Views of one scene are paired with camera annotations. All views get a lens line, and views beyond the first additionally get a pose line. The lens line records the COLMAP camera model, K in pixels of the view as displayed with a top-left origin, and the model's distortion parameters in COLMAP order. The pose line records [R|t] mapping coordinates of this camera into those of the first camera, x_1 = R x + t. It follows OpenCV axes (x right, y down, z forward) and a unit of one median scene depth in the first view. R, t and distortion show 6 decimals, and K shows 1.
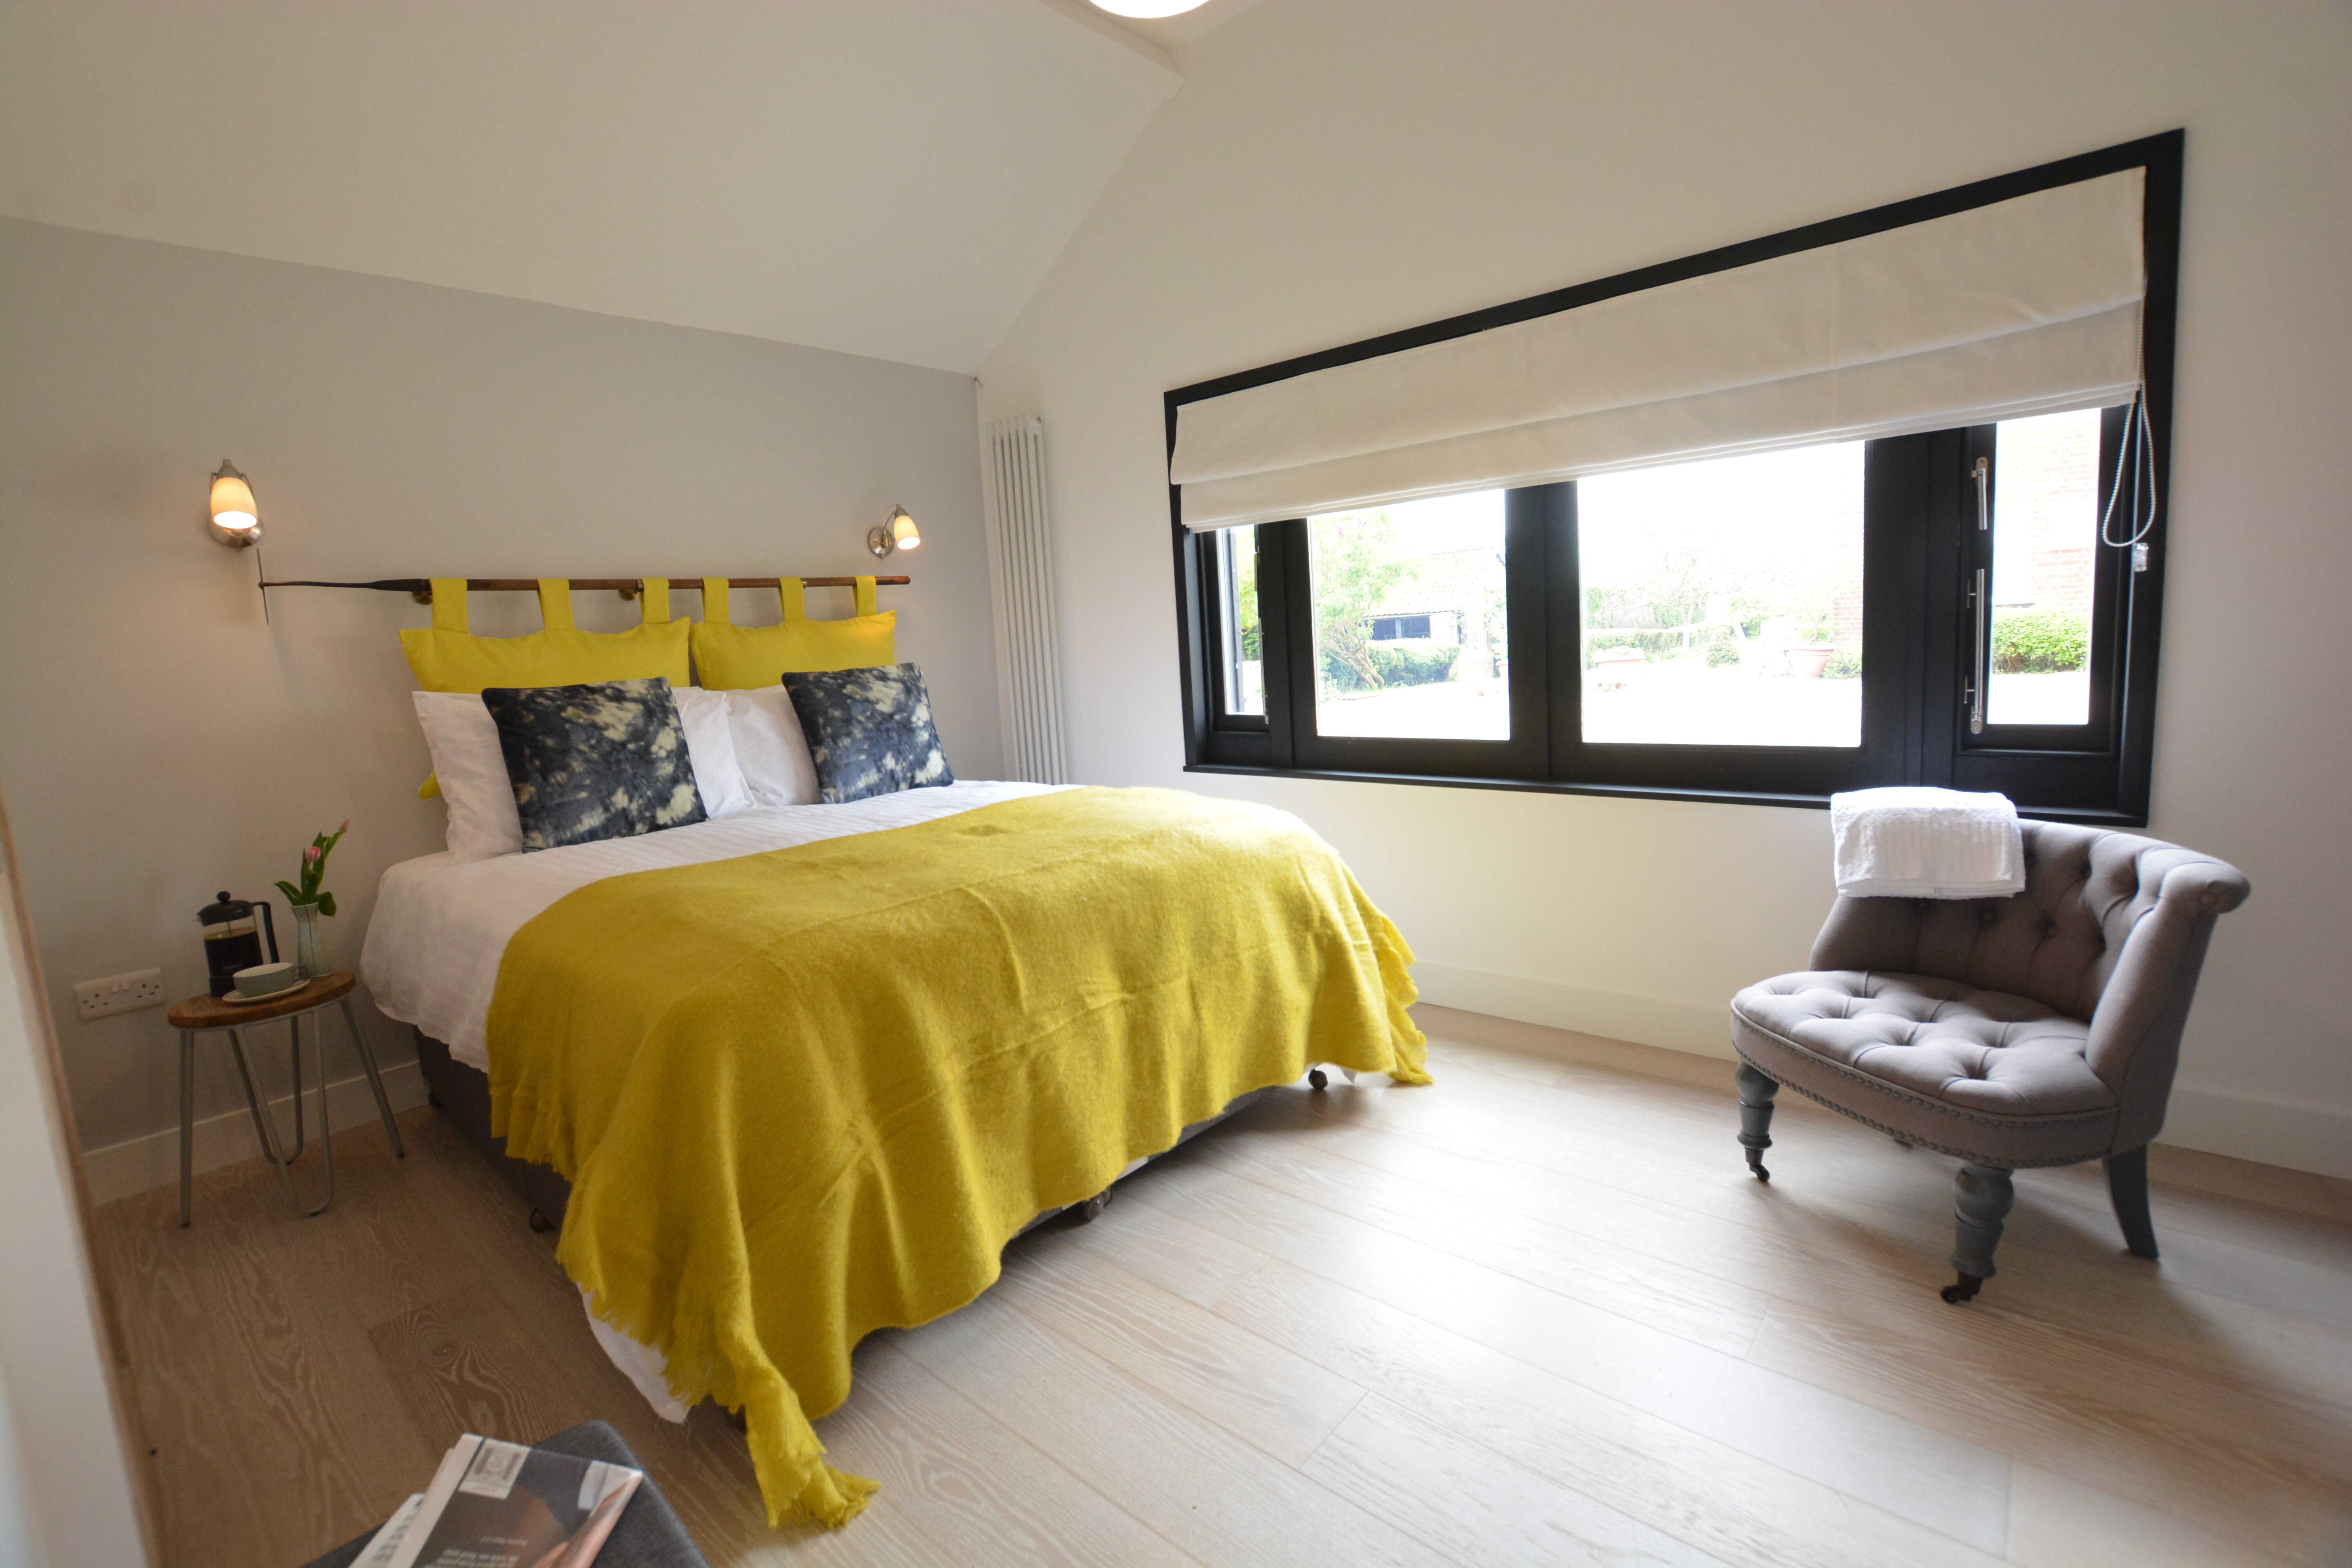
lens RADIAL K [[1028.3, 0, 1176.0], [0, 1028.3, 784.0], [0, 0, 1]] dist [-0.019504, -0.000241]
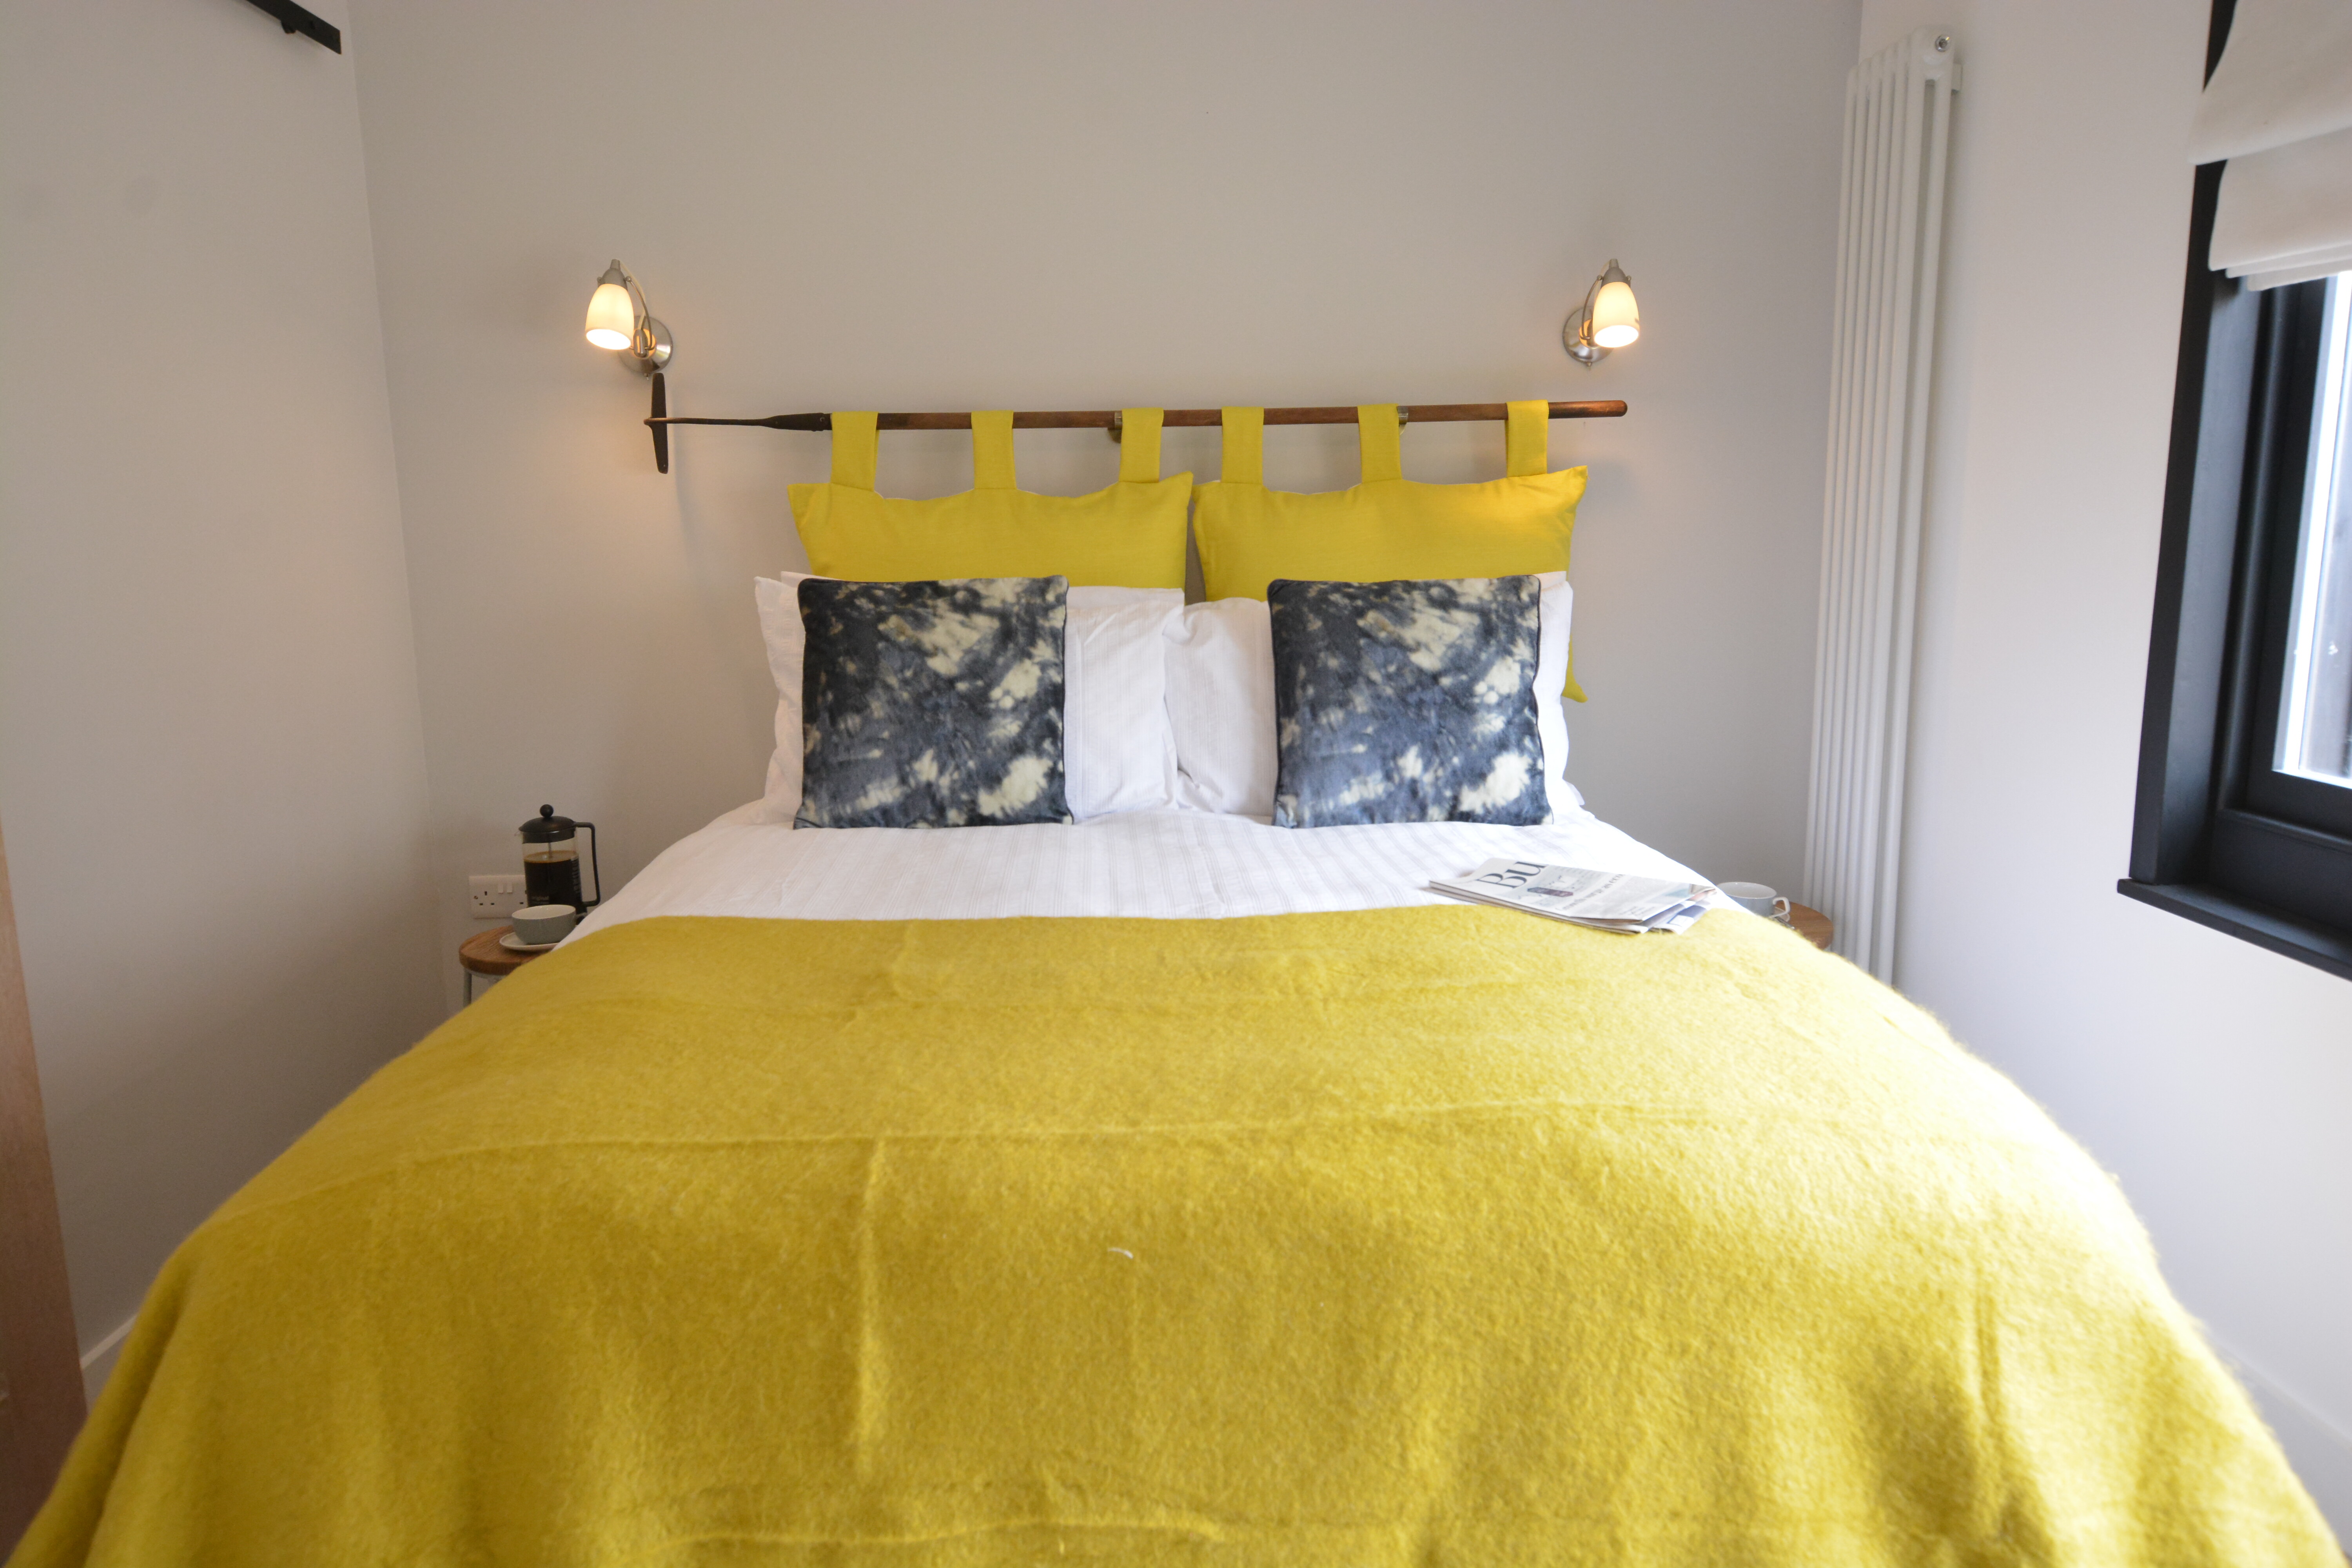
lens RADIAL K [[1537.5, 0, 1176.0], [0, 1537.5, 784.0], [0, 0, 1]] dist [-0.005554, 0.000269]
pose [[0.688117, 0.177329, -0.703598, 0.205578], [-0.131411, 0.984098, 0.119505, -0.094198], [0.713601, 0.010227, 0.700478, 0.374733]]
